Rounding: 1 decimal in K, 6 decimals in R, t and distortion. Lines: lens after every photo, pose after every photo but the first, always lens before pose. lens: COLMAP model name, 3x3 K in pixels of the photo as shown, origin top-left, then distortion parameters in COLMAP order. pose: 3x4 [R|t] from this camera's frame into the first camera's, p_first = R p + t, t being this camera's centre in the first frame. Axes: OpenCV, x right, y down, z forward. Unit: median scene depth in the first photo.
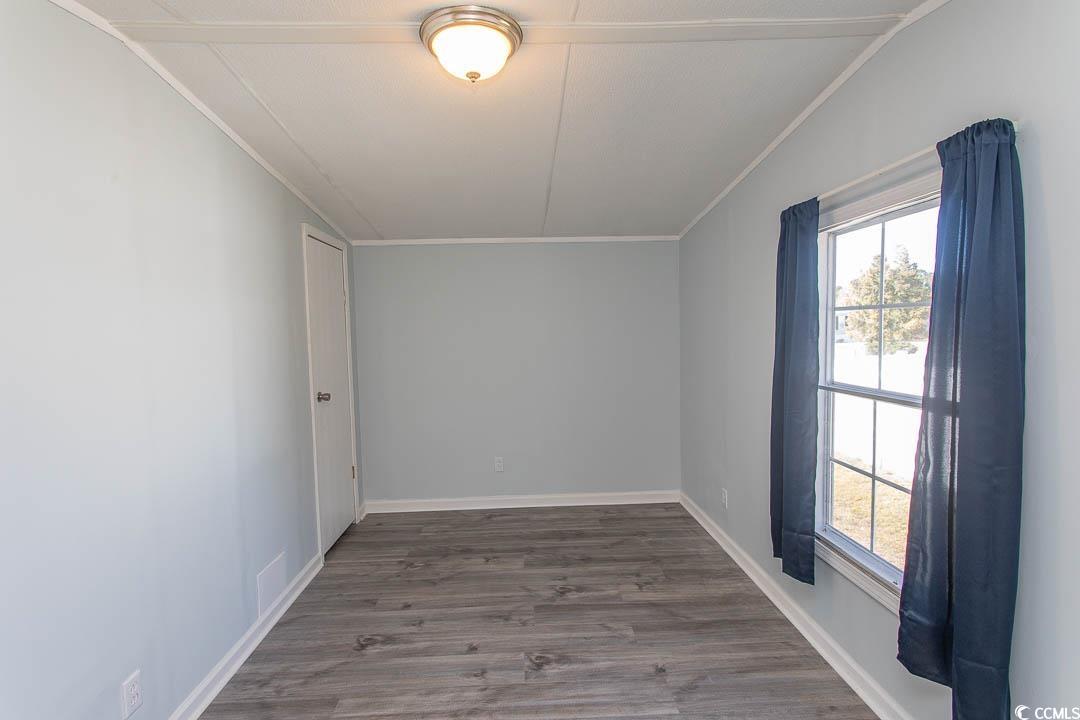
lens RADIAL K [[507.5, 0, 540.0], [0, 507.5, 360.0], [0, 0, 1]] dist [0.002240, 0.000837]
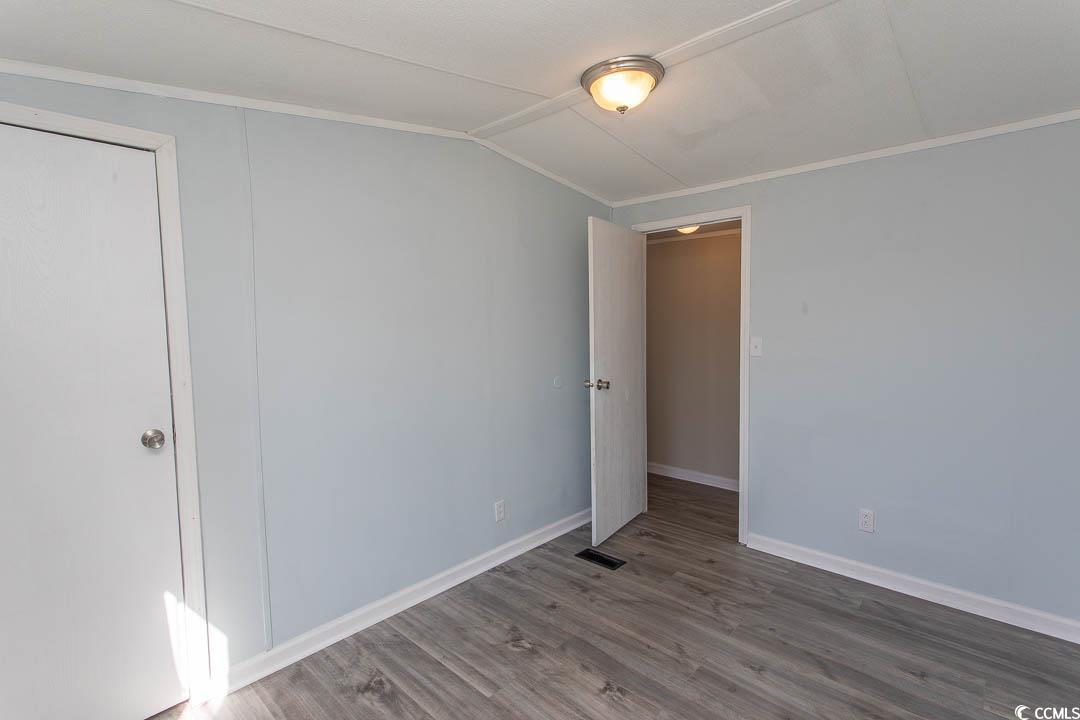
lens RADIAL K [[507.5, 0, 540.0], [0, 507.5, 360.0], [0, 0, 1]] dist [0.002240, 0.000837]
pose [[0.691853, 0.061911, -0.719379, 0.412555], [-0.043669, 0.998081, 0.043898, -0.007652], [0.720716, 0.001044, 0.693229, 0.018094]]
